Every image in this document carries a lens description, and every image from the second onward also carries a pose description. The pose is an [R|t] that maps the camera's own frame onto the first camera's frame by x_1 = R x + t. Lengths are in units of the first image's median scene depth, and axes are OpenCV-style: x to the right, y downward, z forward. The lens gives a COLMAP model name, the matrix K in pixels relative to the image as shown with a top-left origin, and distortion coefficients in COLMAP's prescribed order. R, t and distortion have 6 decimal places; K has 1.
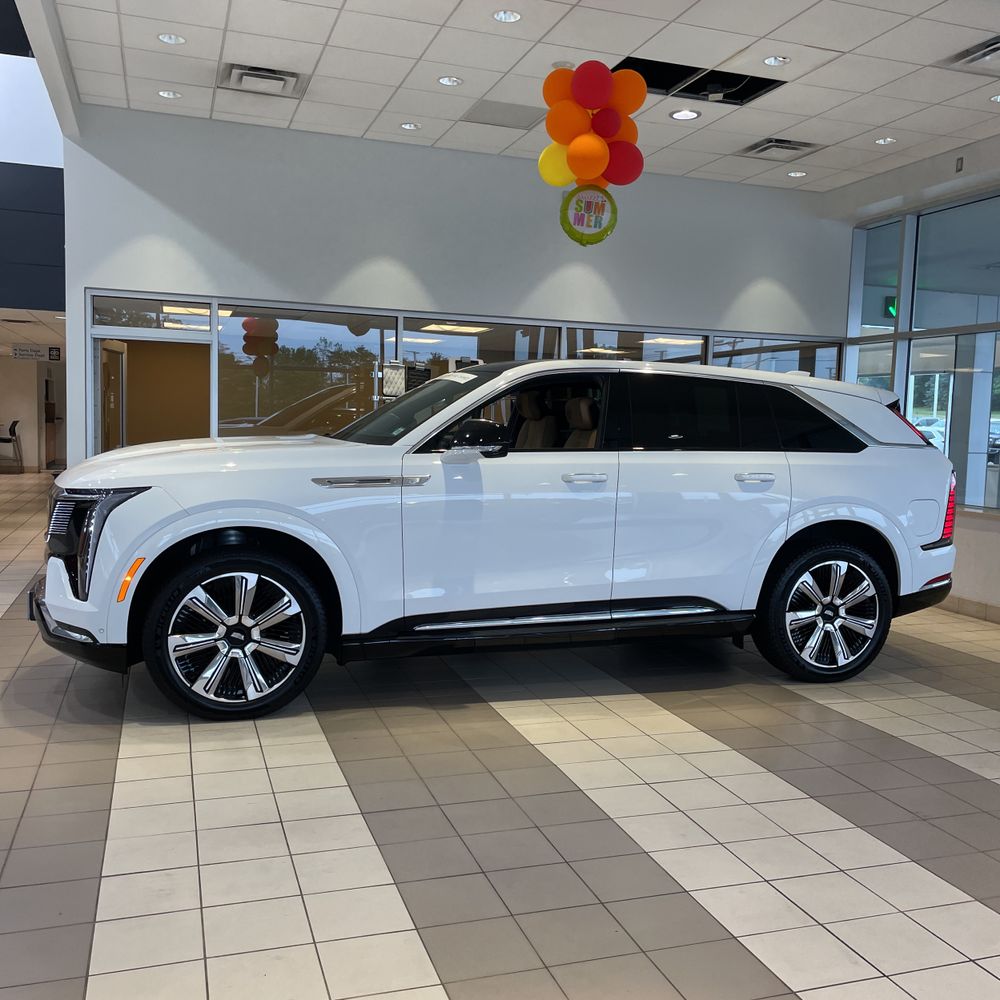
lens RADIAL K [[1005.4, 0, 507.5], [0, 1005.4, 495.5], [0, 0, 1]] dist [0.096380, -0.154573]
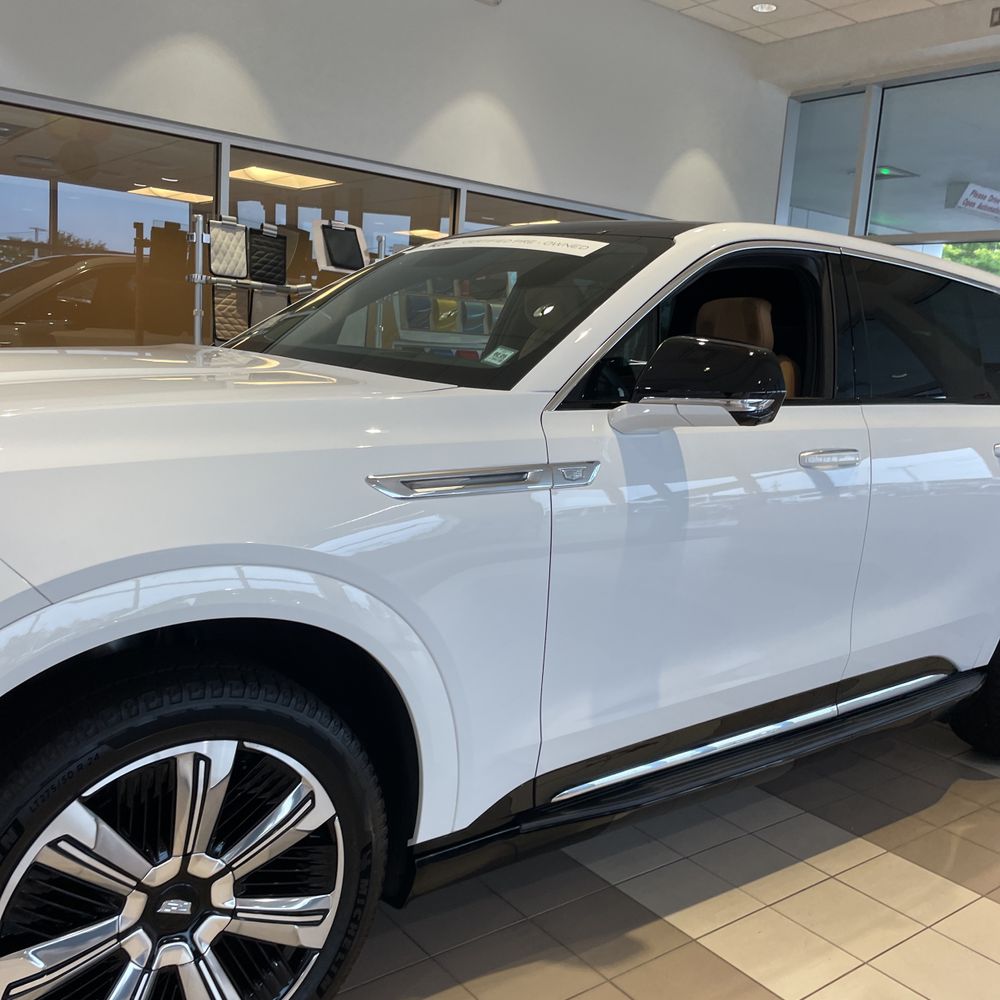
lens RADIAL K [[1005.4, 0, 507.5], [0, 1005.4, 495.5], [0, 0, 1]] dist [0.096380, -0.154573]
pose [[0.940835, -0.010891, 0.338690, -0.260926], [-0.020792, 0.995745, 0.089776, -0.043187], [-0.338226, -0.091506, 0.936605, 0.590108]]
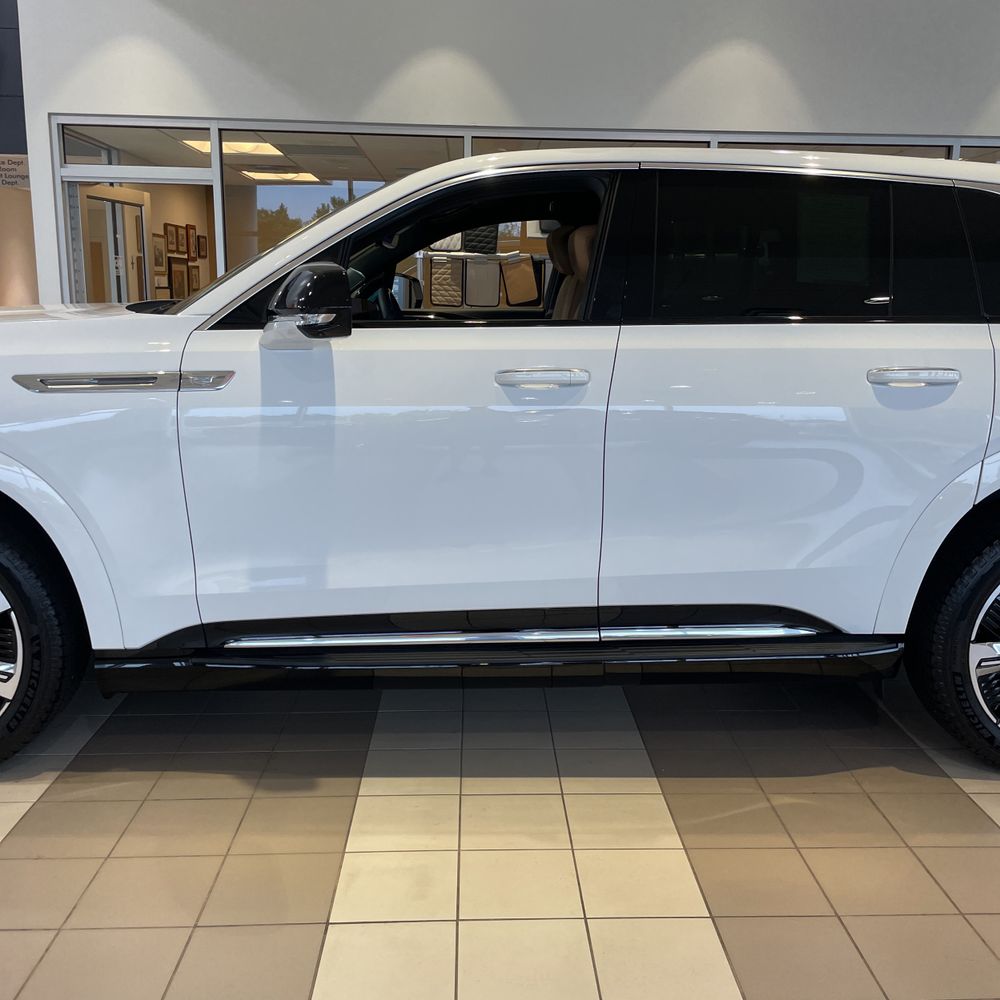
lens RADIAL K [[1005.4, 0, 507.5], [0, 1005.4, 495.5], [0, 0, 1]] dist [0.096380, -0.154573]
pose [[0.960296, 0.040376, -0.276047, 0.212468], [-0.008170, 0.993118, 0.116837, -0.018182], [0.278865, -0.109943, 0.954016, 0.508697]]
